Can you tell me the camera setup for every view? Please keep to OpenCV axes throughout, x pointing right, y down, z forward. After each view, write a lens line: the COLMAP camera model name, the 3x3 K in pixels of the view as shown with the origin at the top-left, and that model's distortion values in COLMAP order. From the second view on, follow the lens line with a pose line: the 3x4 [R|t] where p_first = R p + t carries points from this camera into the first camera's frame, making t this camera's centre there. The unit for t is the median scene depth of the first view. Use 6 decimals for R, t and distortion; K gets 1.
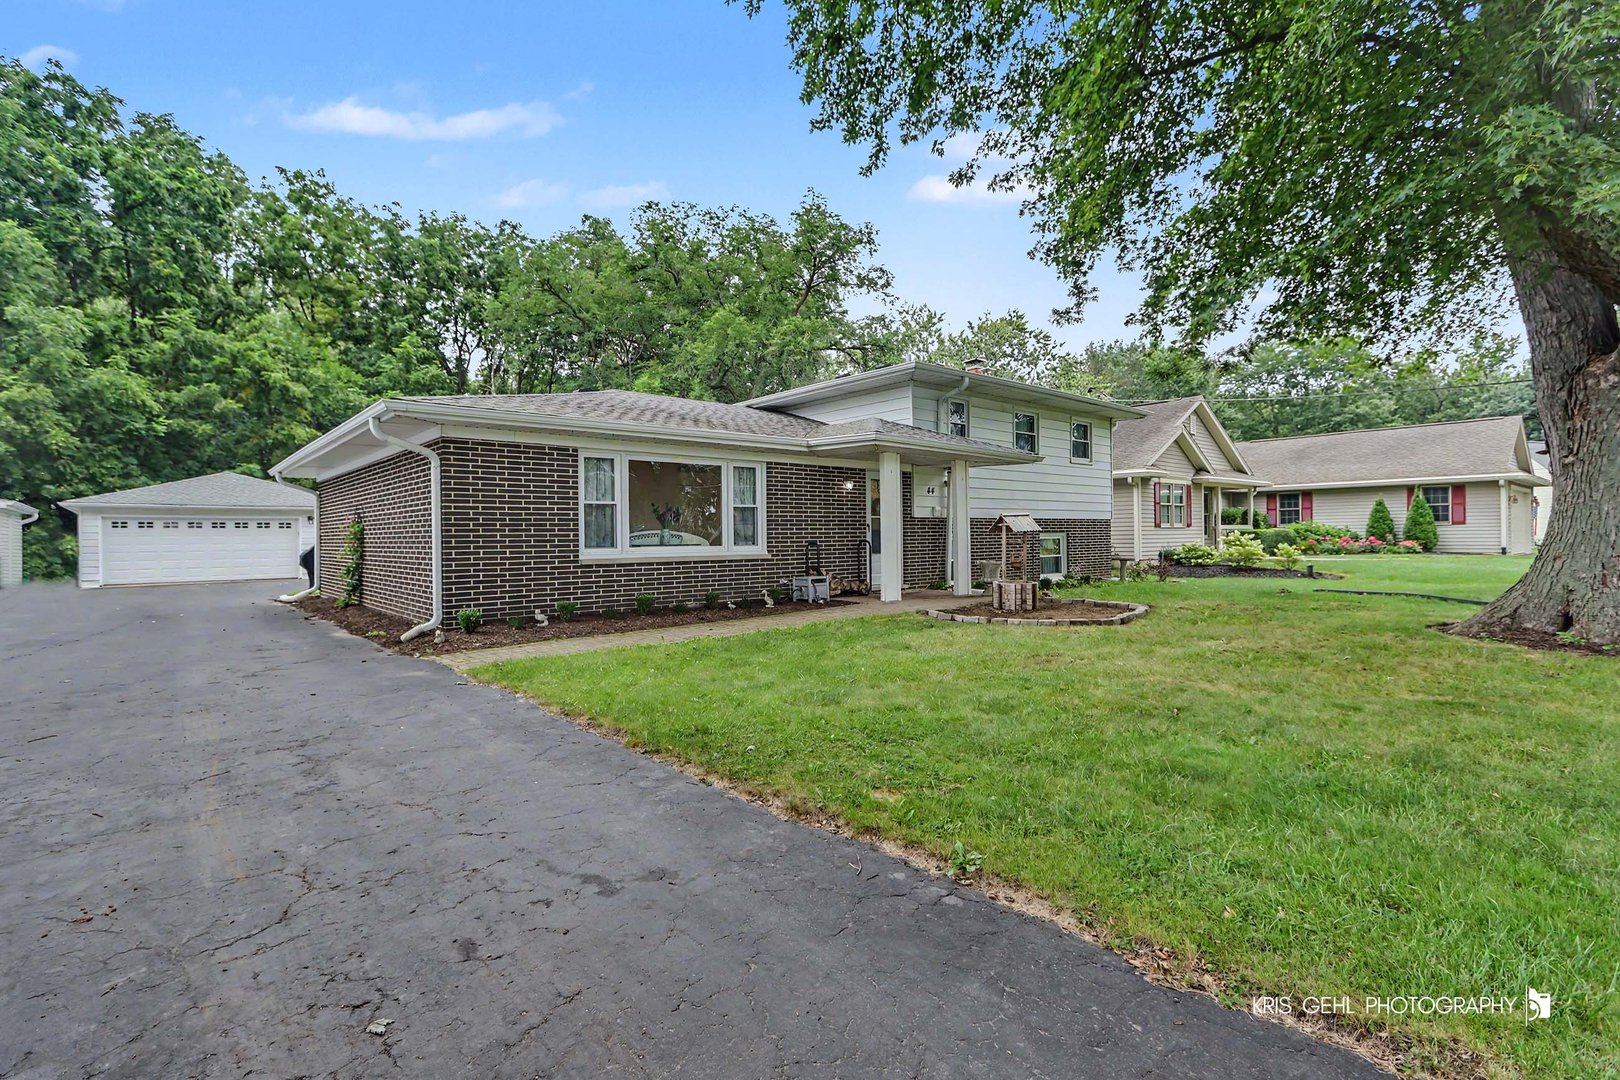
lens RADIAL K [[772.1, 0, 809.3], [0, 772.1, 533.6], [0, 0, 1]] dist [0.012940, 0.024651]
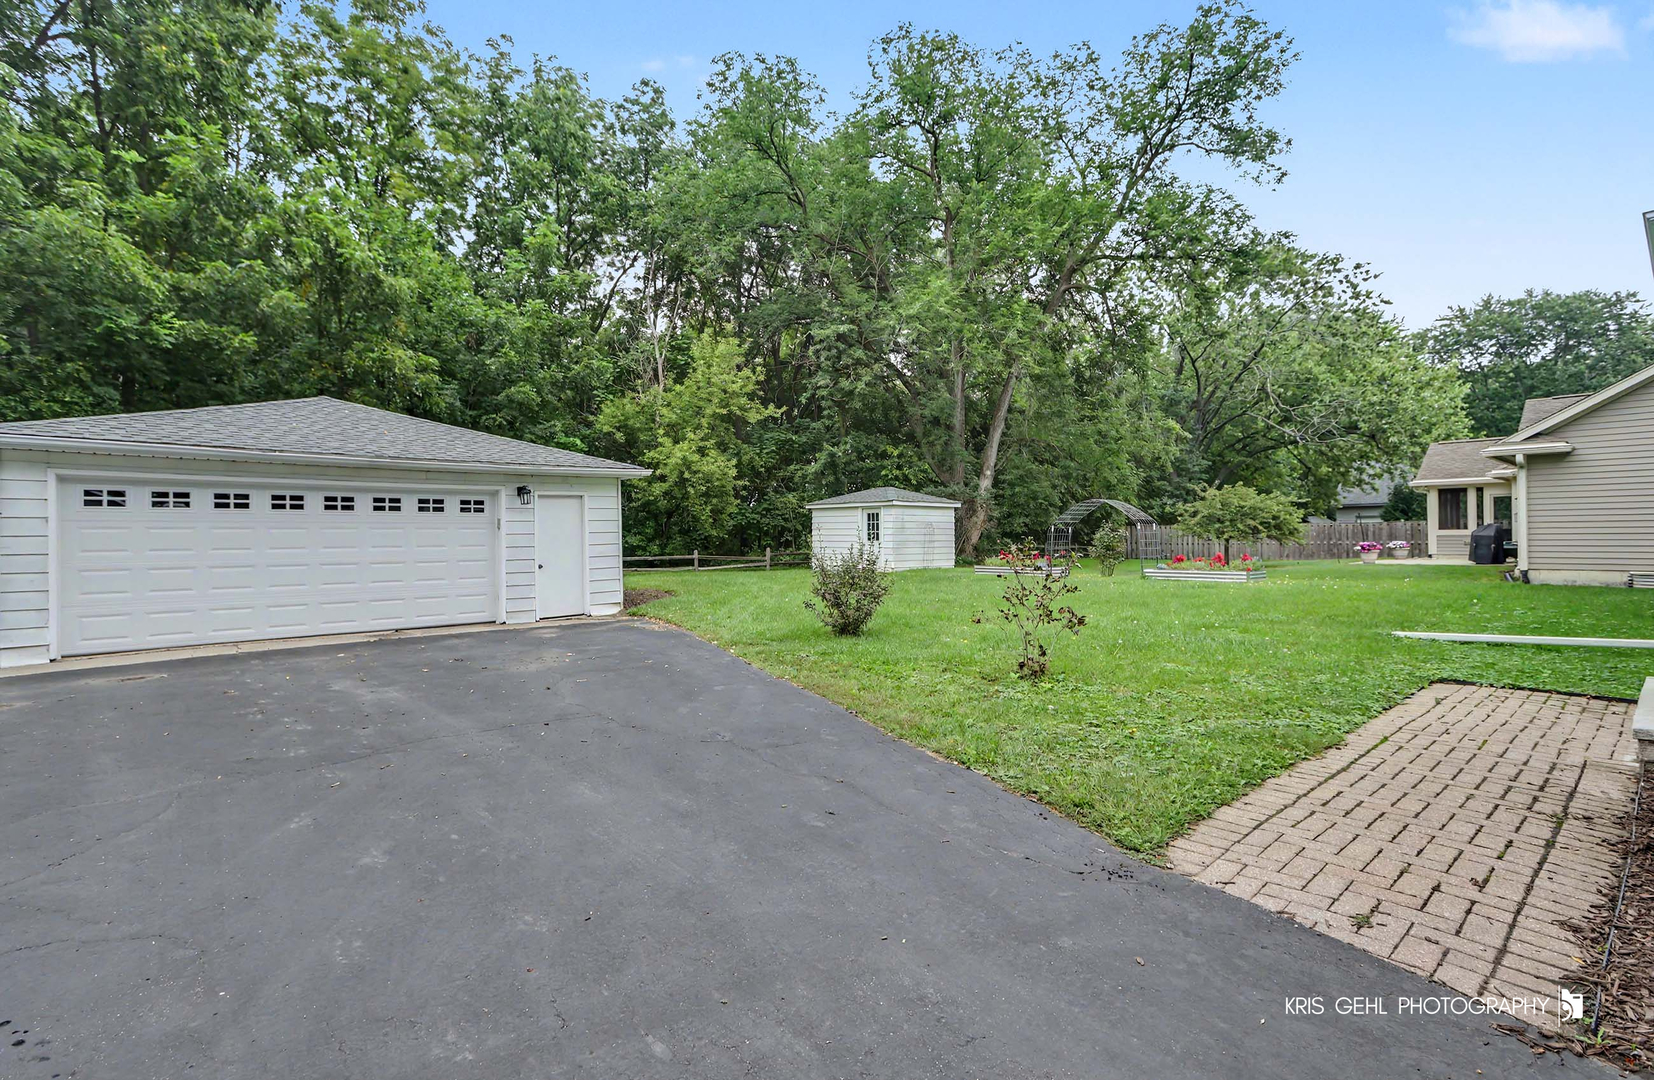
lens RADIAL K [[792.5, 0, 811.6], [0, 792.5, 531.8], [0, 0, 1]] dist [-0.001552, 0.022058]
pose [[0.999564, -0.004795, 0.029149, -0.400486], [0.005135, 0.999920, -0.011597, 0.008105], [-0.029091, 0.011741, 0.999508, 0.445689]]
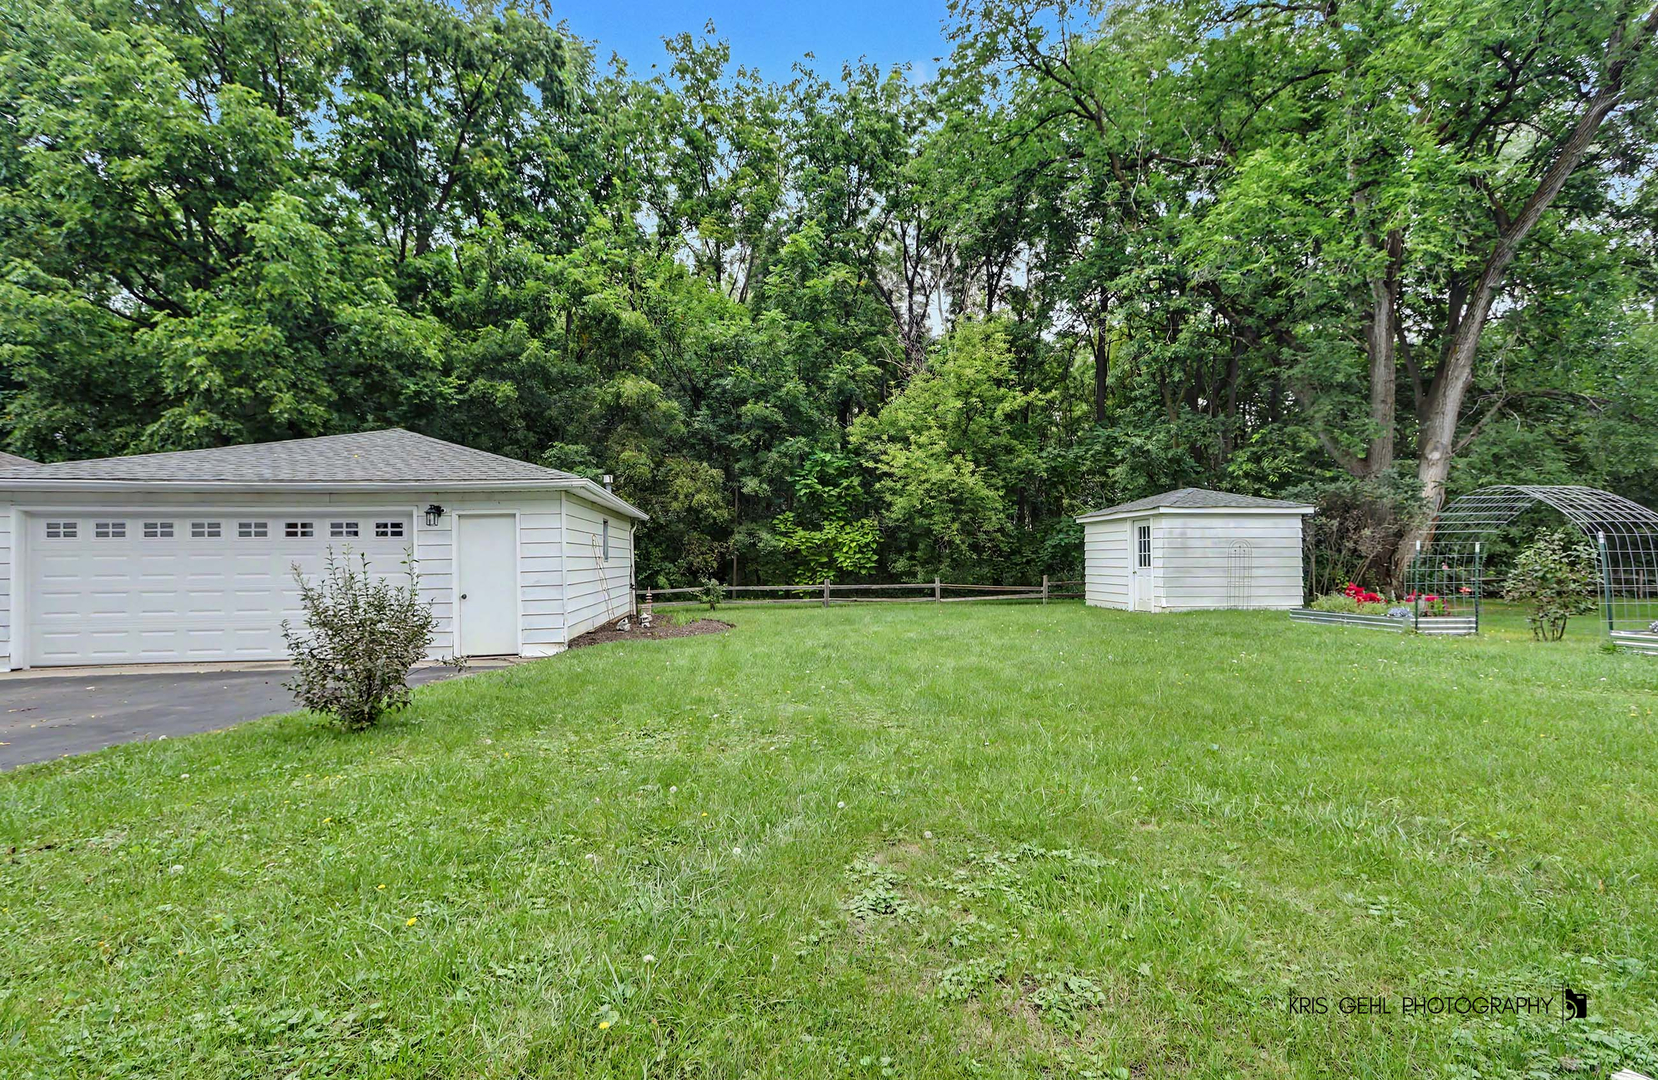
lens RADIAL K [[794.4, 0, 813.6], [0, 794.4, 531.8], [0, 0, 1]] dist [-0.001552, 0.022058]
pose [[0.819050, -0.025477, -0.573157, -0.208954], [0.001882, 0.999127, -0.041722, 0.006672], [0.573720, 0.033094, 0.818383, 0.639354]]
